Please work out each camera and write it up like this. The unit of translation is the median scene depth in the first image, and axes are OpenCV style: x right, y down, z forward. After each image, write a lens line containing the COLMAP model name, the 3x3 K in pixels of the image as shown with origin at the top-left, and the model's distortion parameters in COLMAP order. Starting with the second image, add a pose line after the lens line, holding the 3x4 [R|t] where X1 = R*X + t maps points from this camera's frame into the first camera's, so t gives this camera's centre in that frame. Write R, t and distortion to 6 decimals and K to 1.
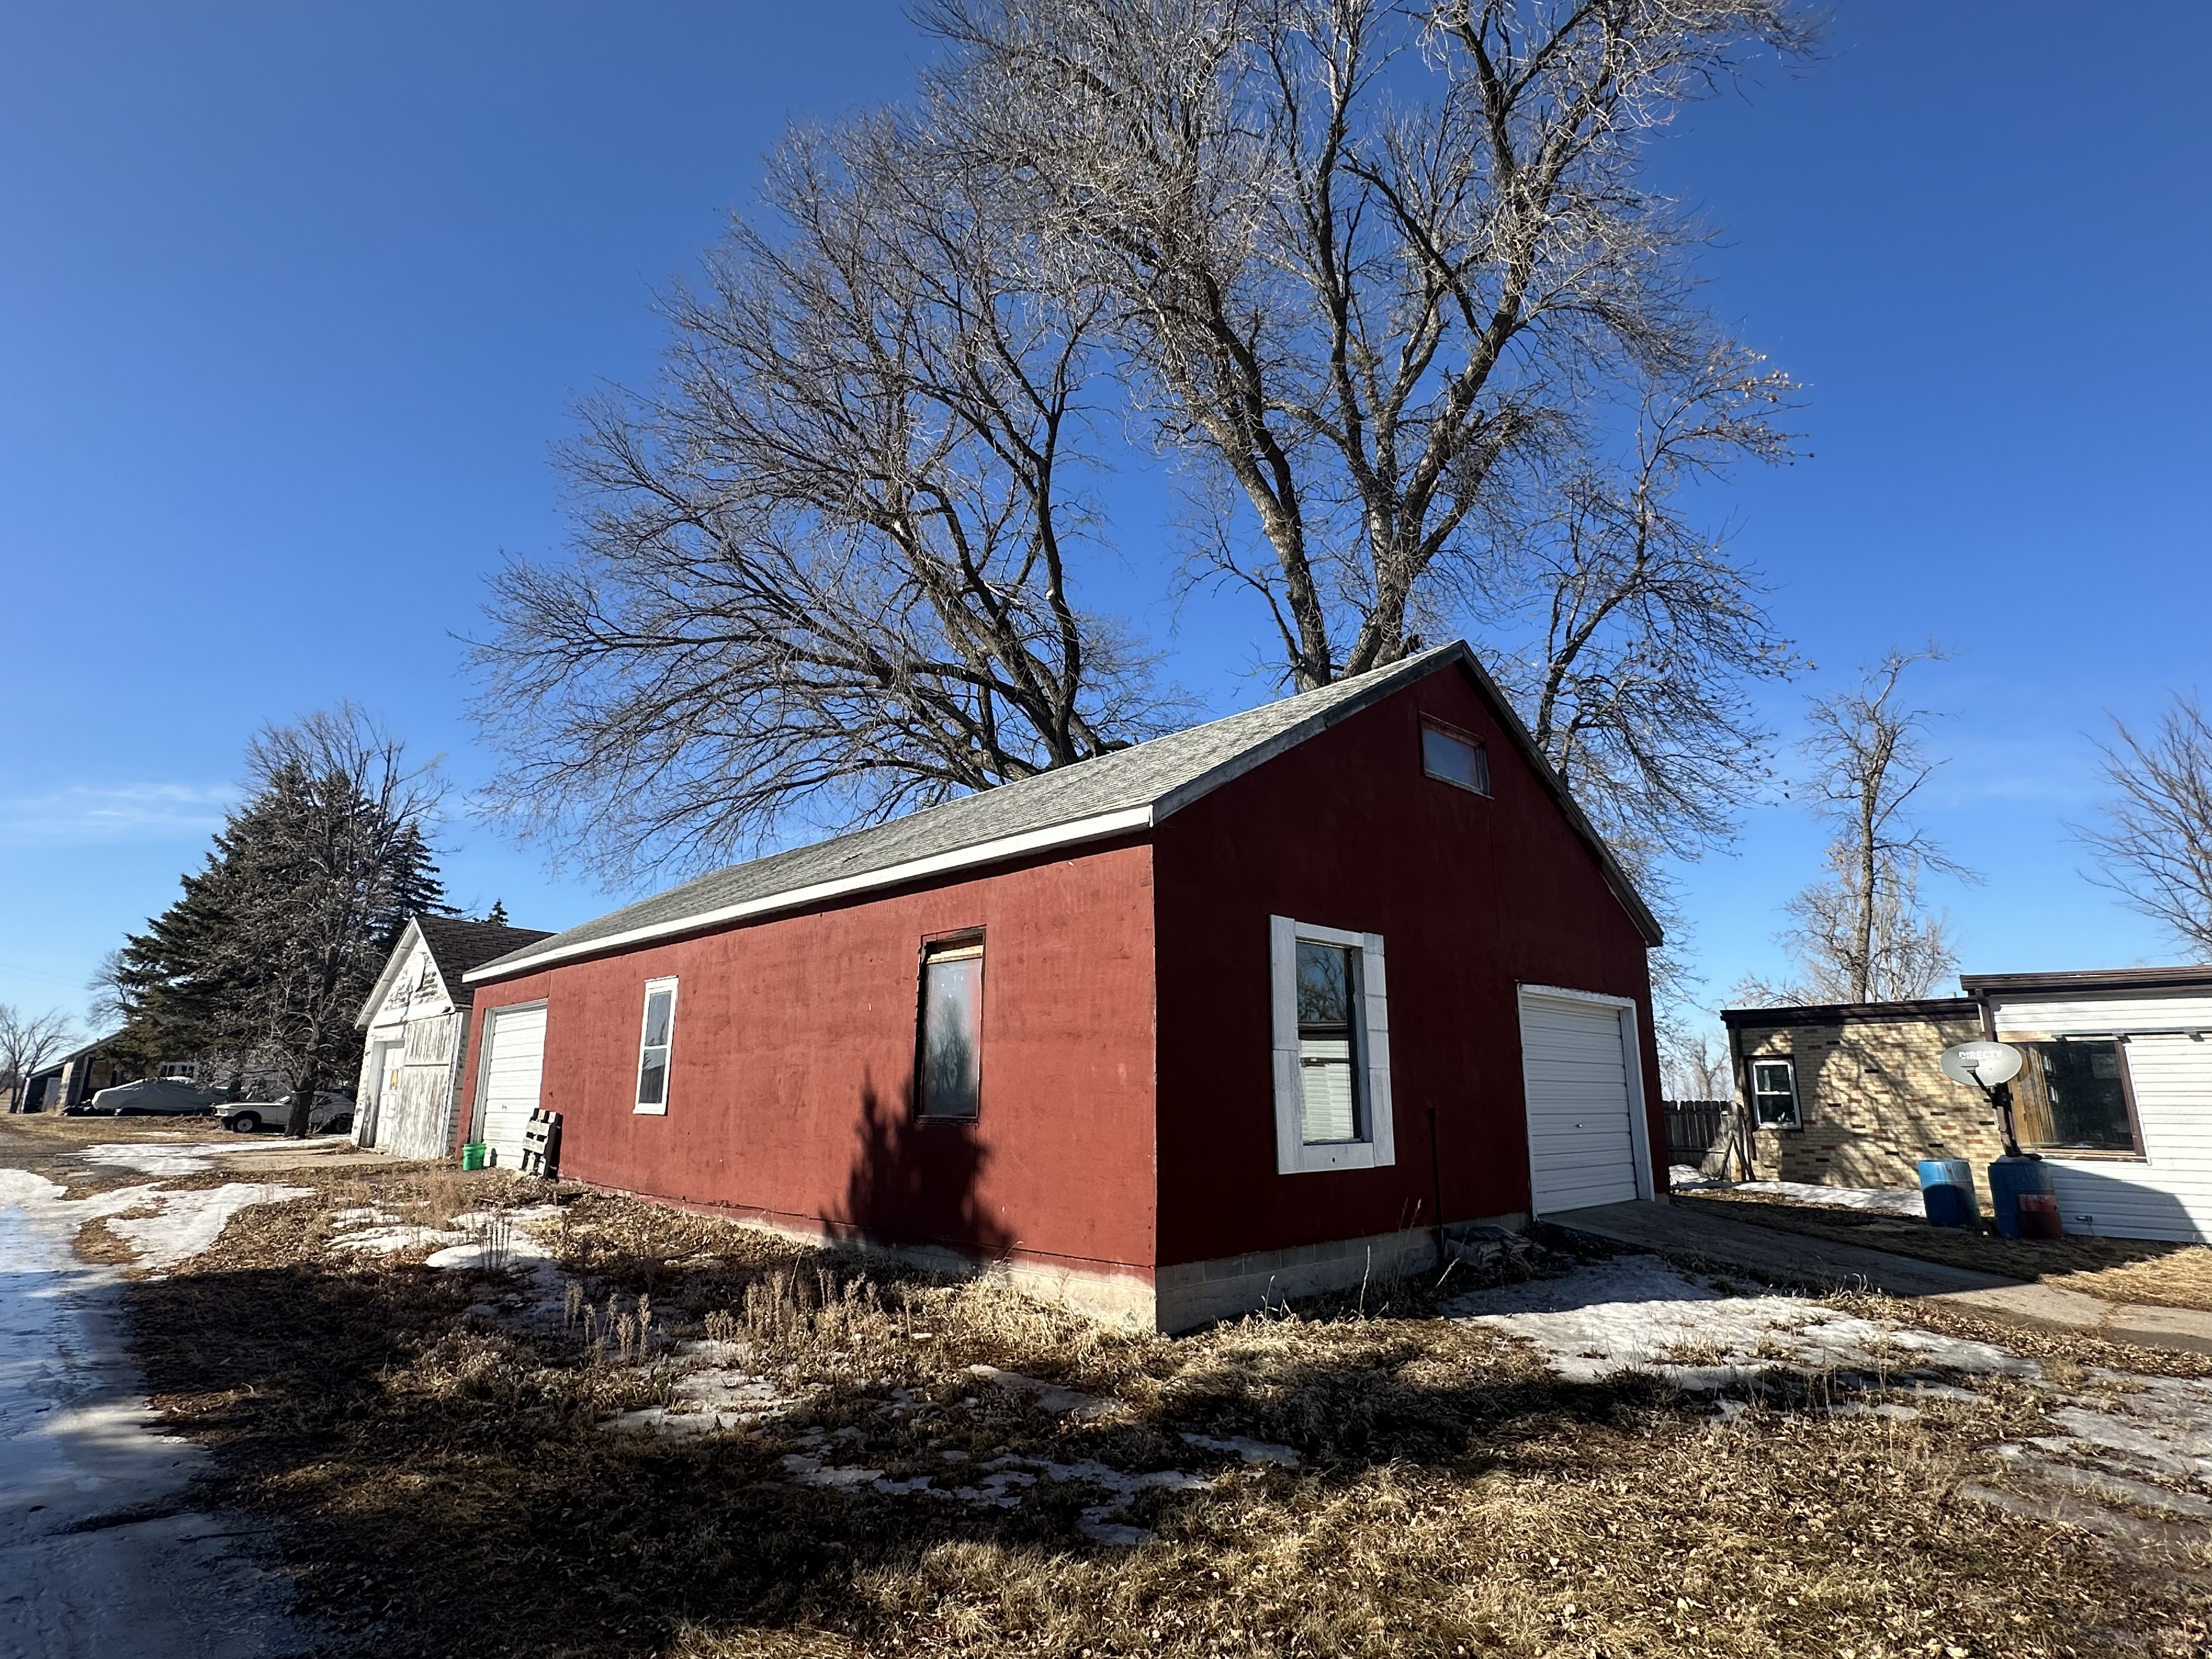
lens RADIAL K [[1168.2, 0, 1106.0], [0, 1168.2, 829.5], [0, 0, 1]] dist [-0.000829, -0.000509]
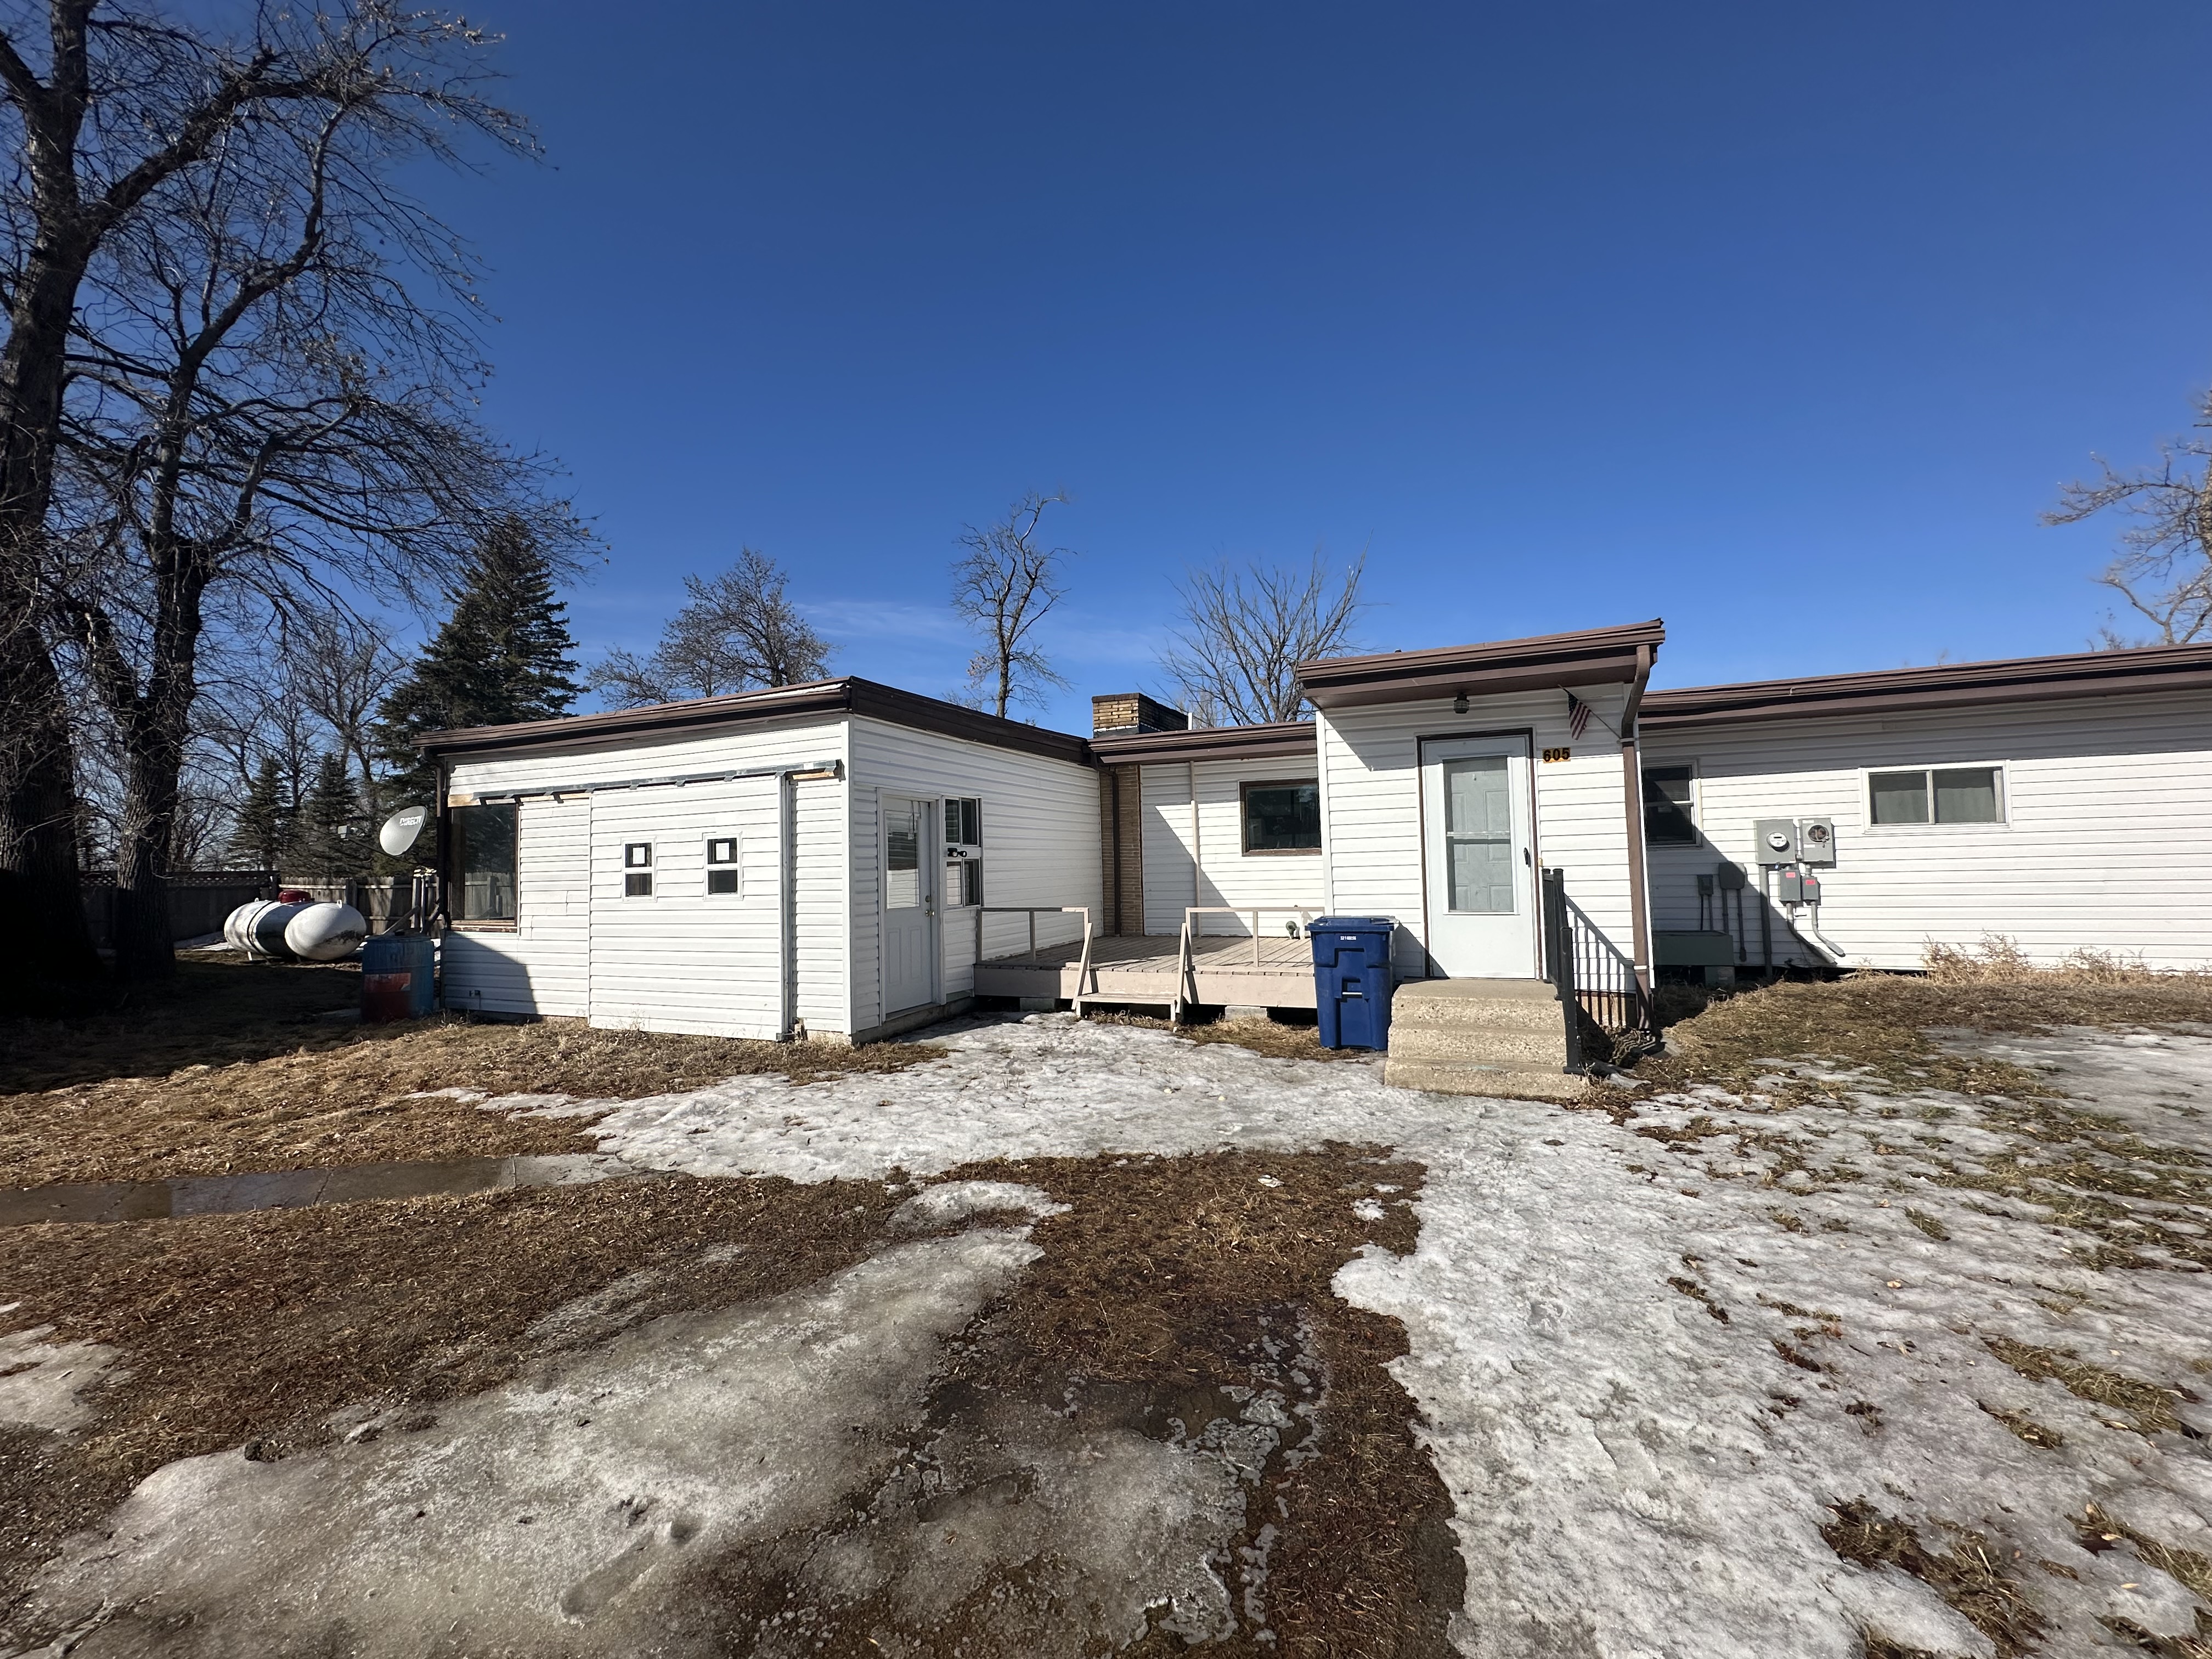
lens RADIAL K [[878.7, 0, 1106.0], [0, 878.7, 829.5], [0, 0, 1]] dist [-0.001942, 0.000248]
pose [[0.935029, -0.013931, 0.354298, 1.481776], [-0.051597, 0.983246, 0.174829, 0.081167], [-0.350798, -0.181751, 0.918644, 0.287768]]
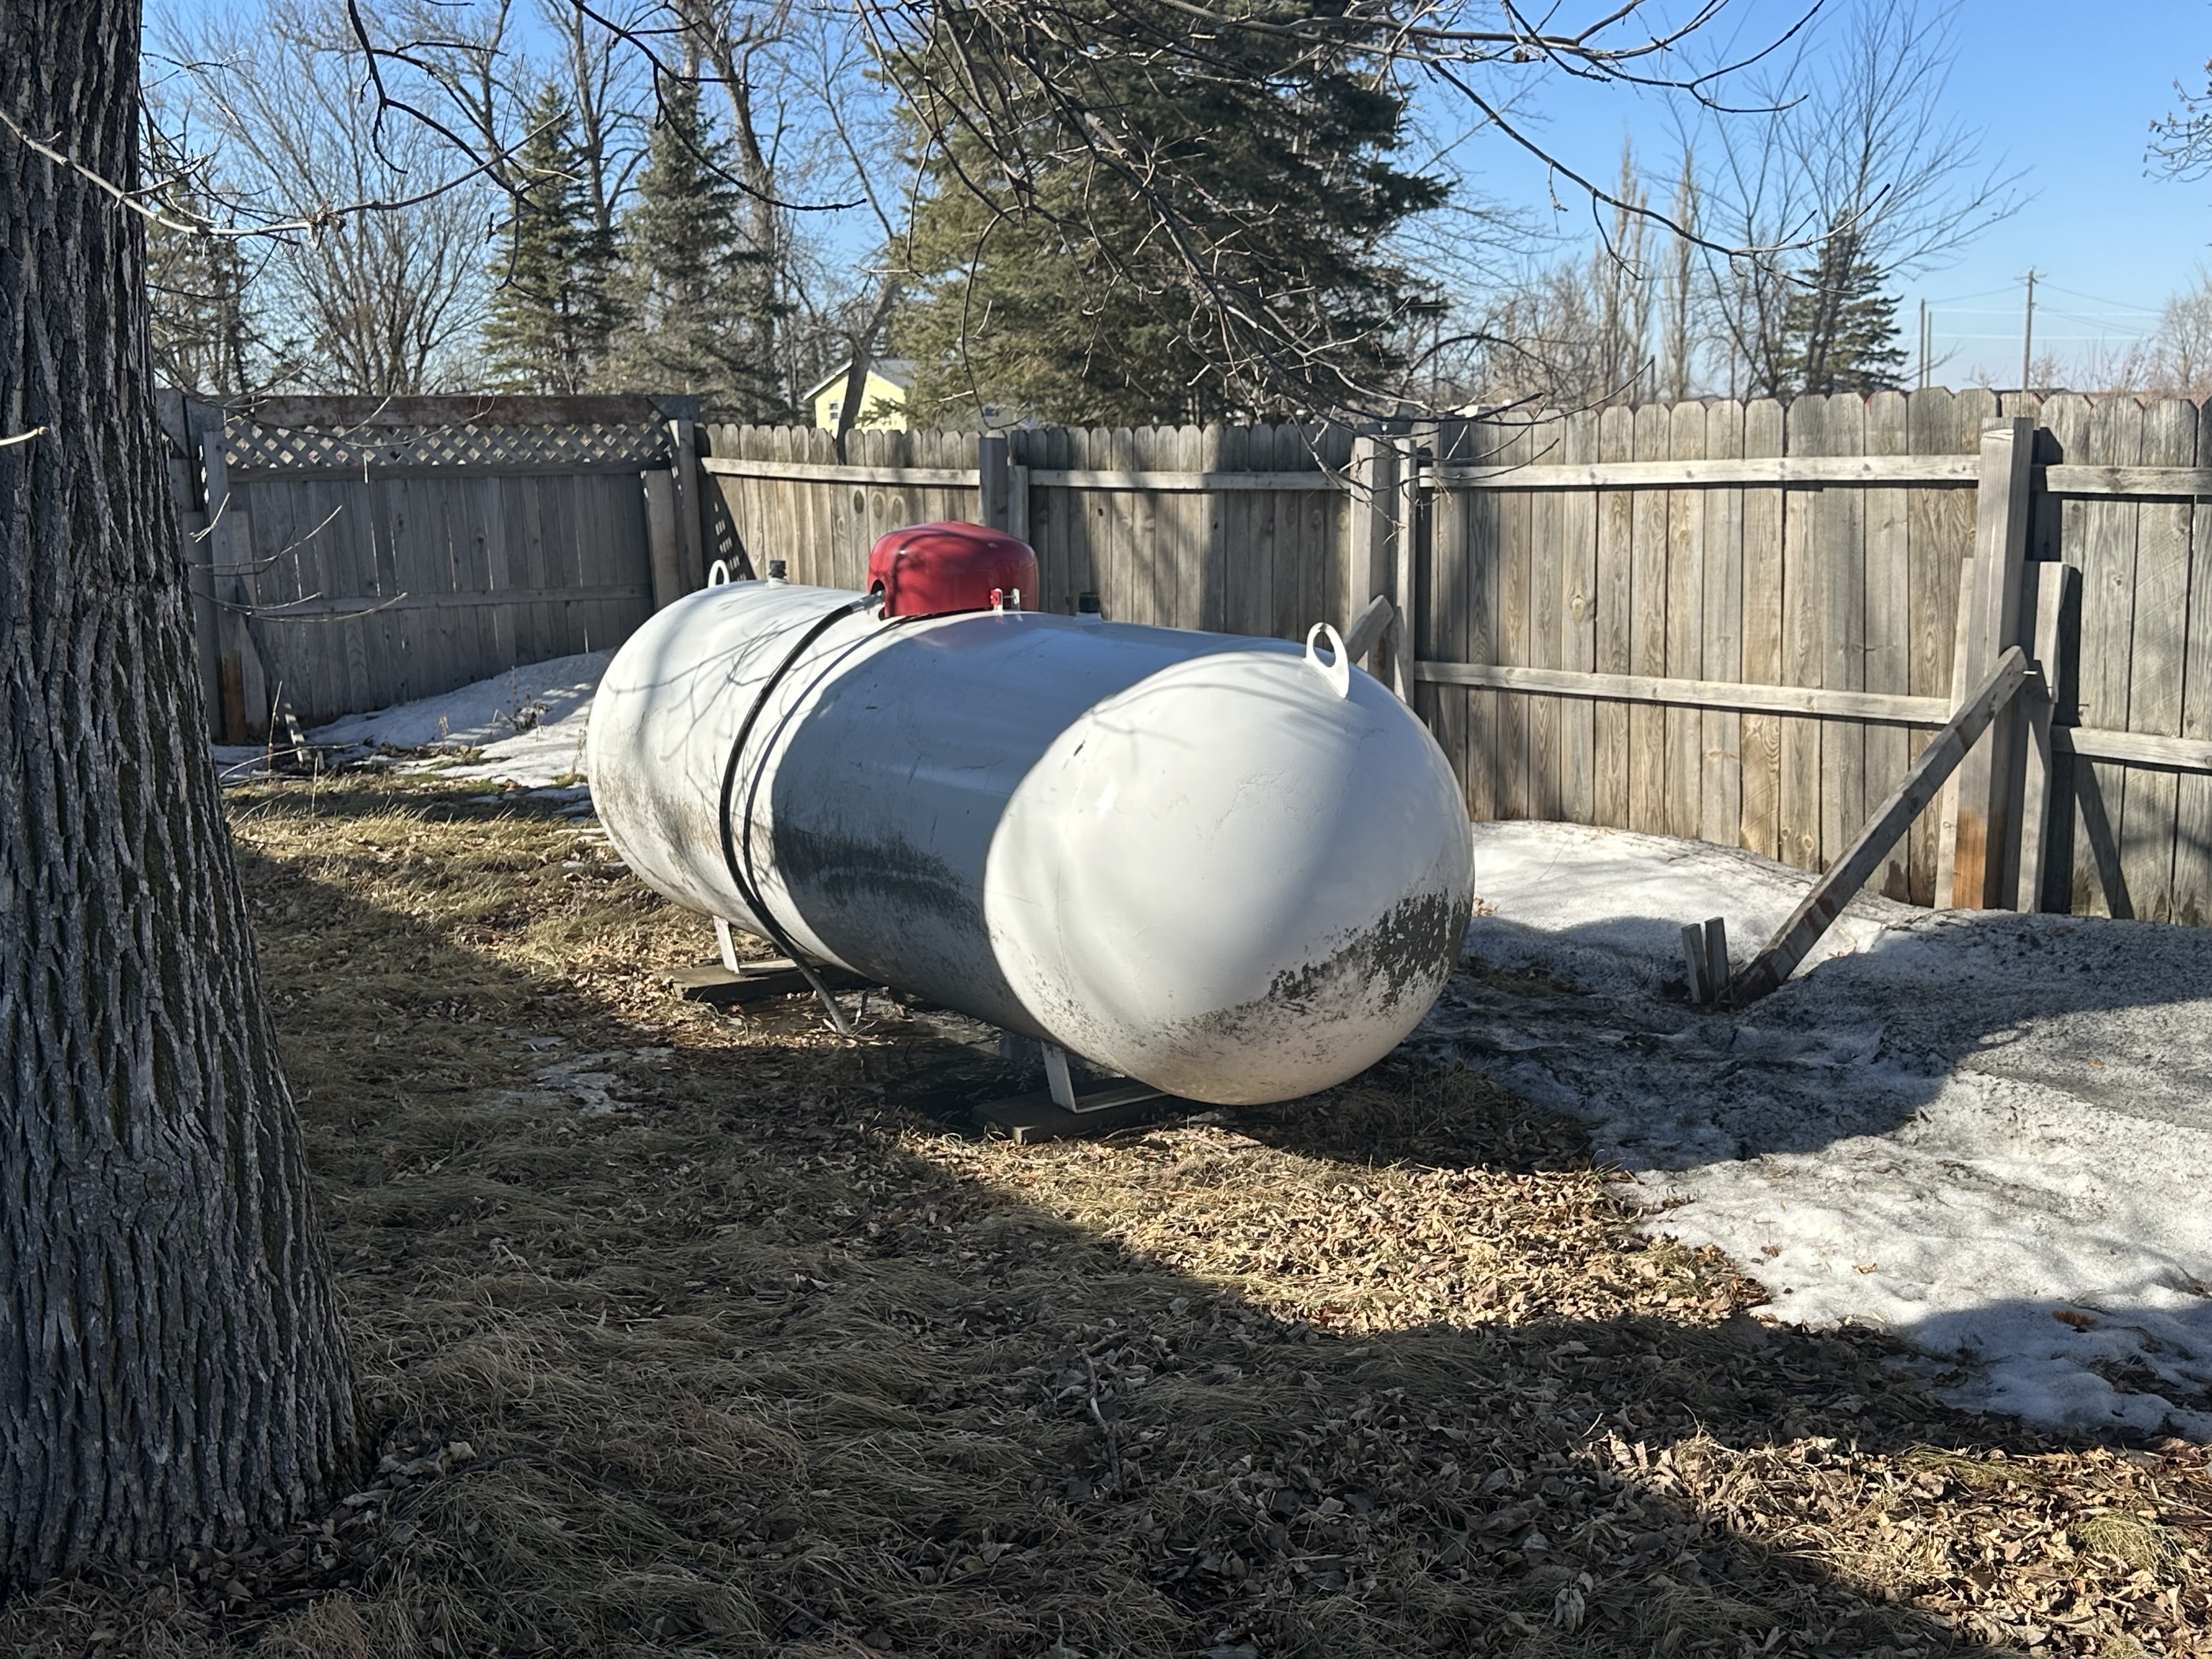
lens RADIAL K [[2311.2, 0, 1106.0], [0, 2311.2, 829.5], [0, 0, 1]] dist [0.009084, 0.006839]
pose [[0.986414, -0.003541, -0.164240, 0.833950], [0.067930, 0.919080, 0.388171, 0.375240], [0.149575, -0.394054, 0.906834, 1.624441]]
